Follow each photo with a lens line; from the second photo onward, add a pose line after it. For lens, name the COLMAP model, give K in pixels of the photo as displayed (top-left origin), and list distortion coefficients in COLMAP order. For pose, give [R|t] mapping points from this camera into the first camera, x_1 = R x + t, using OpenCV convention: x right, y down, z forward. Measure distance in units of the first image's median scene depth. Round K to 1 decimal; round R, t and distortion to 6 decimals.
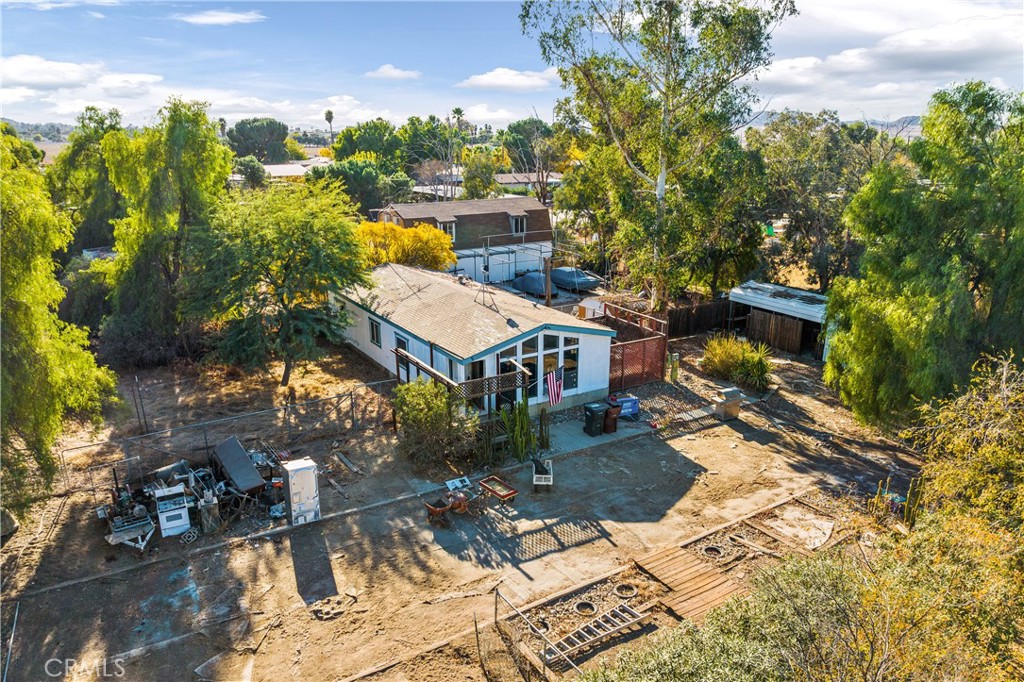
lens RADIAL K [[742.5, 0, 512.0], [0, 742.5, 341.0], [0, 0, 1]] dist [-0.058180, -0.001900]
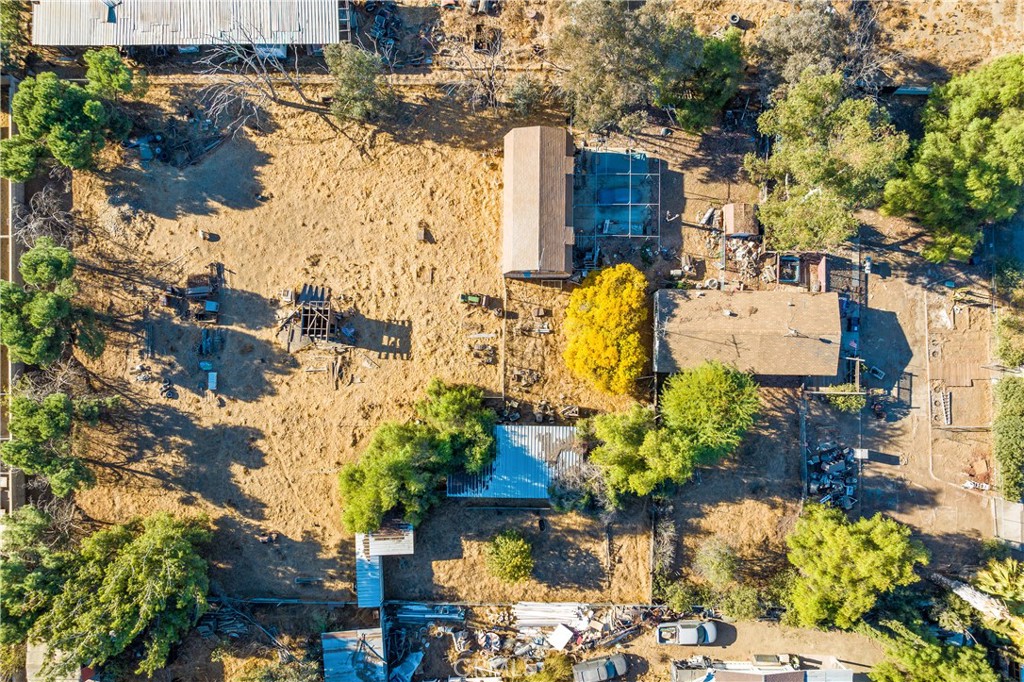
lens RADIAL K [[734.6, 0, 512.0], [0, 734.6, 341.0], [0, 0, 1]] dist [-0.000907, -0.070192]
pose [[0.538539, -0.842588, 0.004656, -0.543675], [0.243083, 0.160652, 0.956609, -2.498395], [-0.806776, -0.514039, 0.291336, 1.205251]]
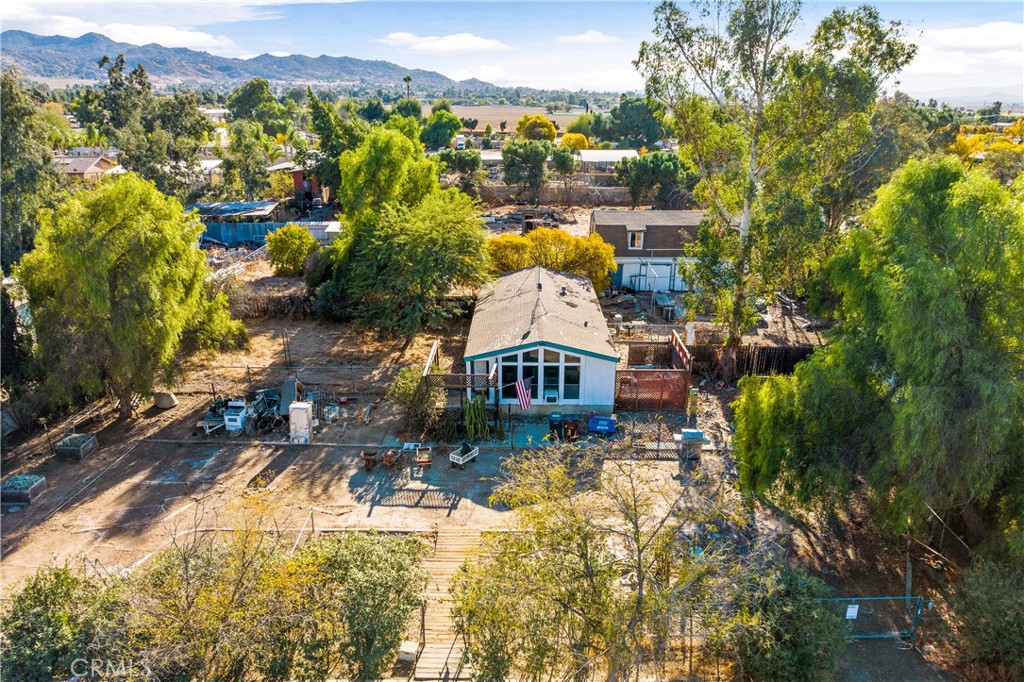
lens RADIAL K [[734.6, 0, 512.0], [0, 734.6, 341.0], [0, 0, 1]] dist [-0.000907, -0.070192]
pose [[0.843885, 0.173681, -0.507635, 0.640718], [-0.154056, 0.984751, 0.080819, -0.117527], [0.513931, 0.010002, 0.857773, -0.055003]]
